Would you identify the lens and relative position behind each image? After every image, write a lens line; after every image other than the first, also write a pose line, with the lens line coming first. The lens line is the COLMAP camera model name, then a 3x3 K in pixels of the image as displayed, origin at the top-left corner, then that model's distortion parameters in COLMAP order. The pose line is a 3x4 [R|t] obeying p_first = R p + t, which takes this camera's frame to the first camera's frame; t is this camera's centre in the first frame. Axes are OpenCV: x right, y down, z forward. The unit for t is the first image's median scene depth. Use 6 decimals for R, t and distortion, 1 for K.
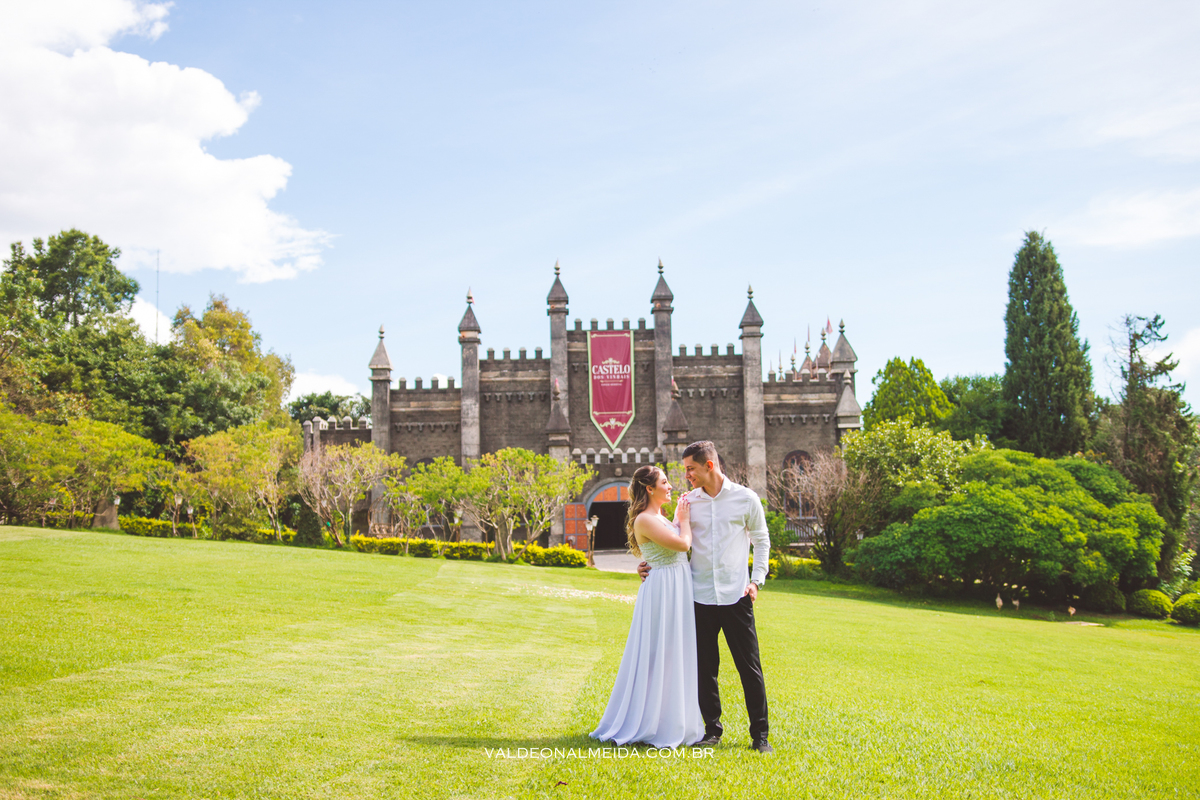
lens RADIAL K [[1262.8, 0, 600.0], [0, 1262.8, 400.0], [0, 0, 1]] dist [0.001486, 0.003460]
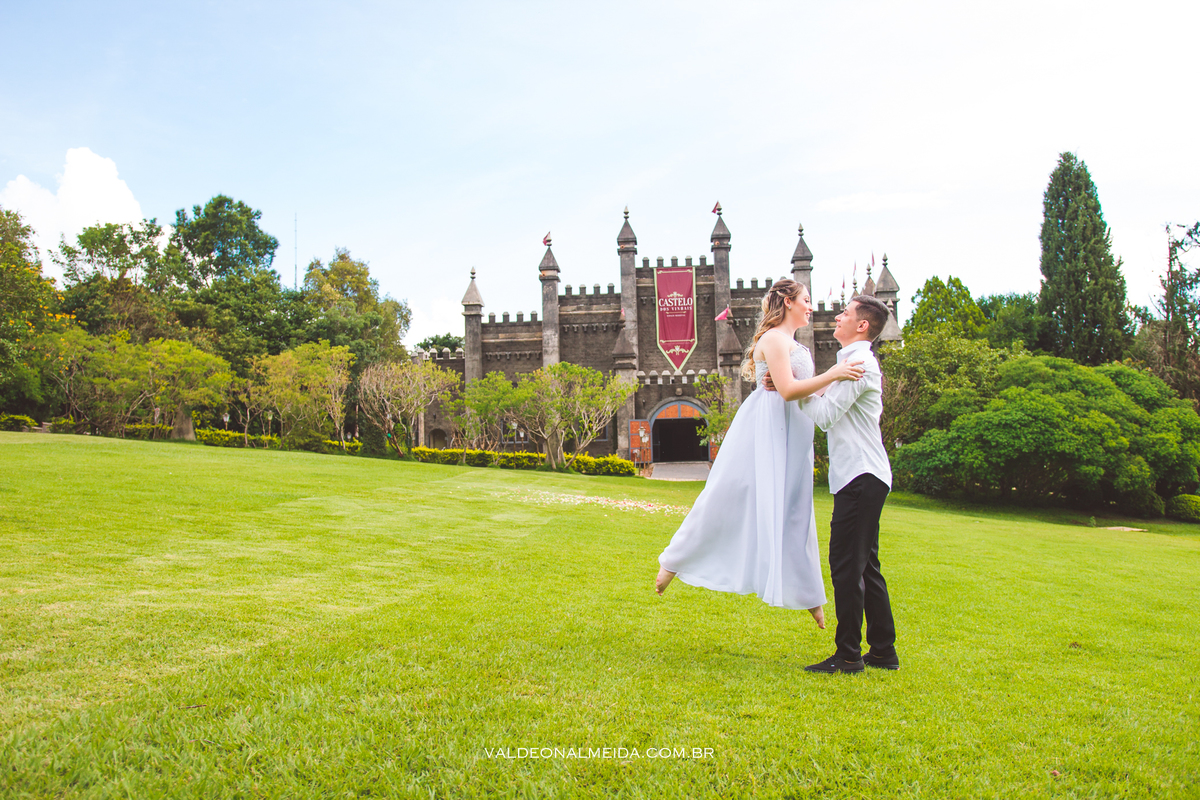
lens RADIAL K [[999.0, 0, 600.0], [0, 999.0, 400.0], [0, 0, 1]] dist [-0.089675, 0.088427]
pose [[0.995228, -0.009663, -0.097096, 0.035332], [0.014486, 0.998689, 0.049089, 0.023562], [0.096495, -0.050262, 0.994064, 0.145545]]
